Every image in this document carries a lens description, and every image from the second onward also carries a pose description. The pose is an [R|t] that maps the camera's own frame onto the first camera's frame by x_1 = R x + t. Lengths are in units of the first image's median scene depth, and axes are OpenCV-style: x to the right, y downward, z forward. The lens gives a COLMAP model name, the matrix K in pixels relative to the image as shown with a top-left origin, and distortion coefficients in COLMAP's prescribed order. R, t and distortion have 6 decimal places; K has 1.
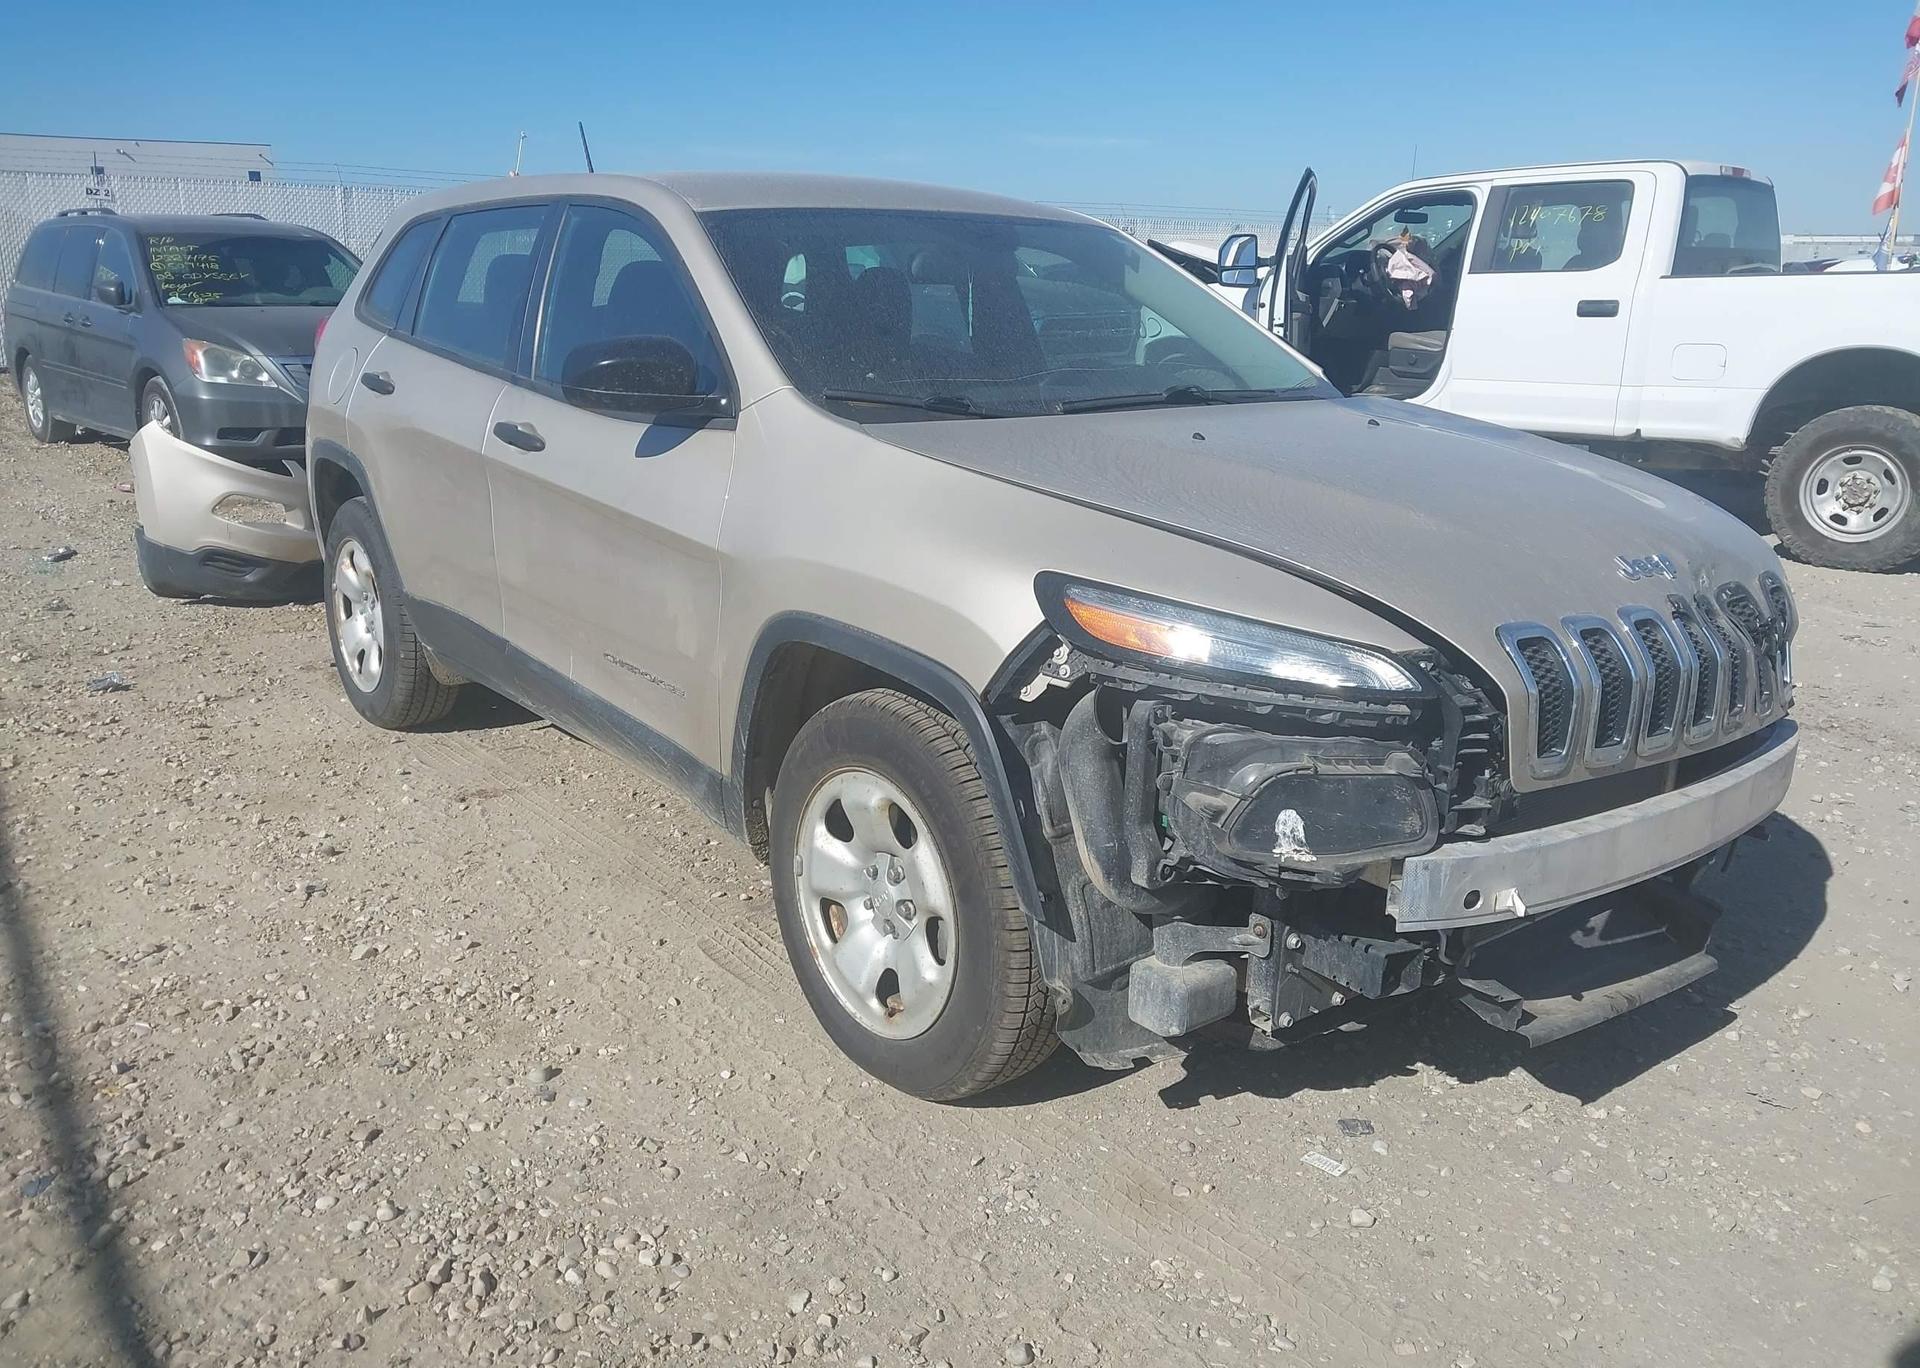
lens RADIAL K [[1512.3, 0, 960.0], [0, 1512.3, 684.0], [0, 0, 1]] dist [0.038058, -0.050249]
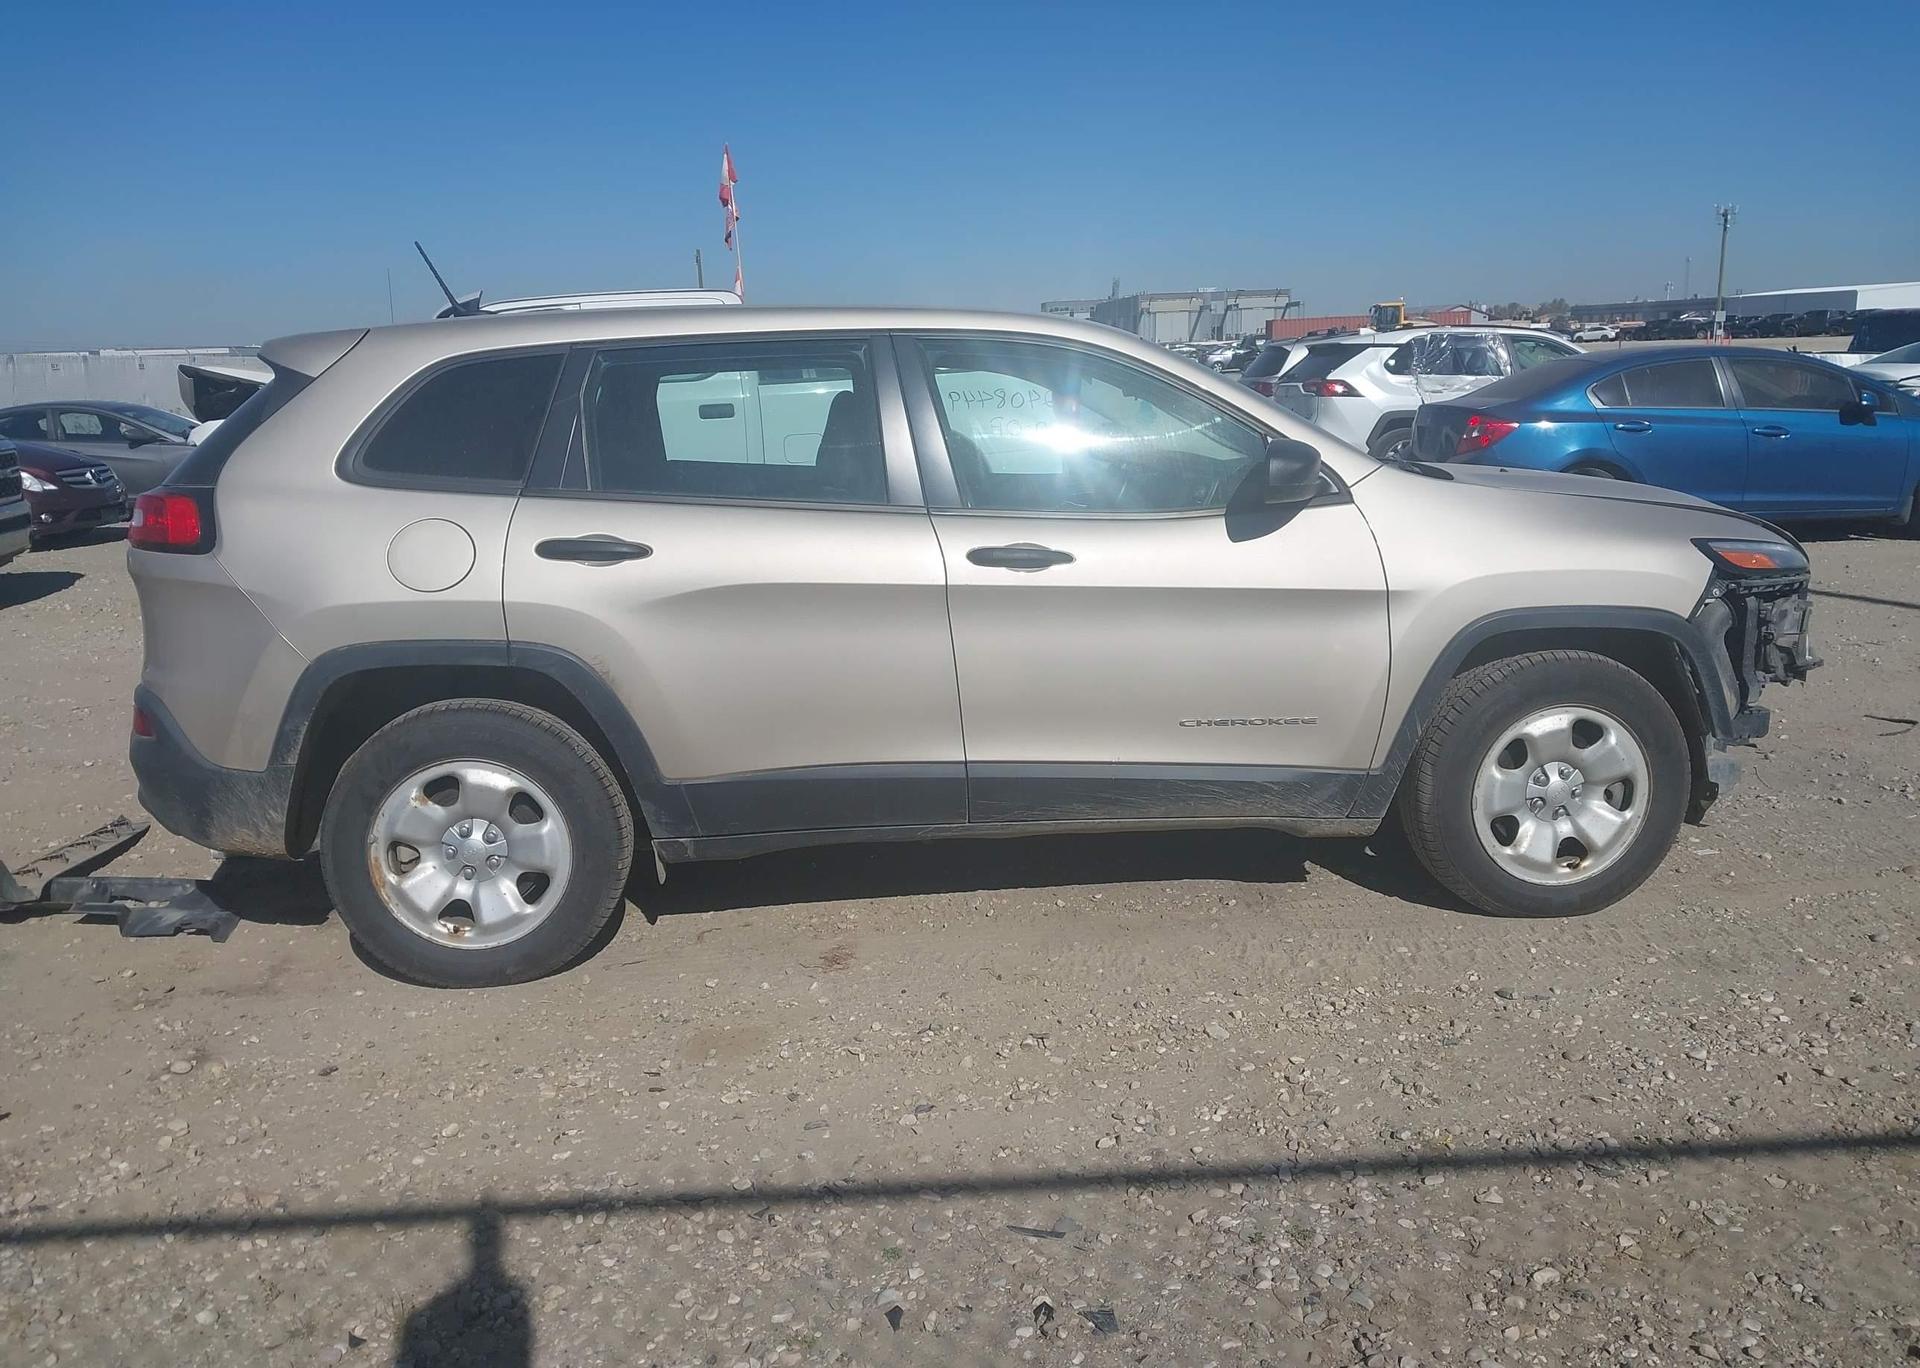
lens RADIAL K [[1512.3, 0, 960.0], [0, 1512.3, 684.0], [0, 0, 1]] dist [0.038058, -0.050249]
pose [[0.554056, -0.198758, 0.808404, -1.563589], [0.257331, 0.964412, 0.060749, -0.201092], [-0.791709, 0.174369, 0.585485, 0.584692]]
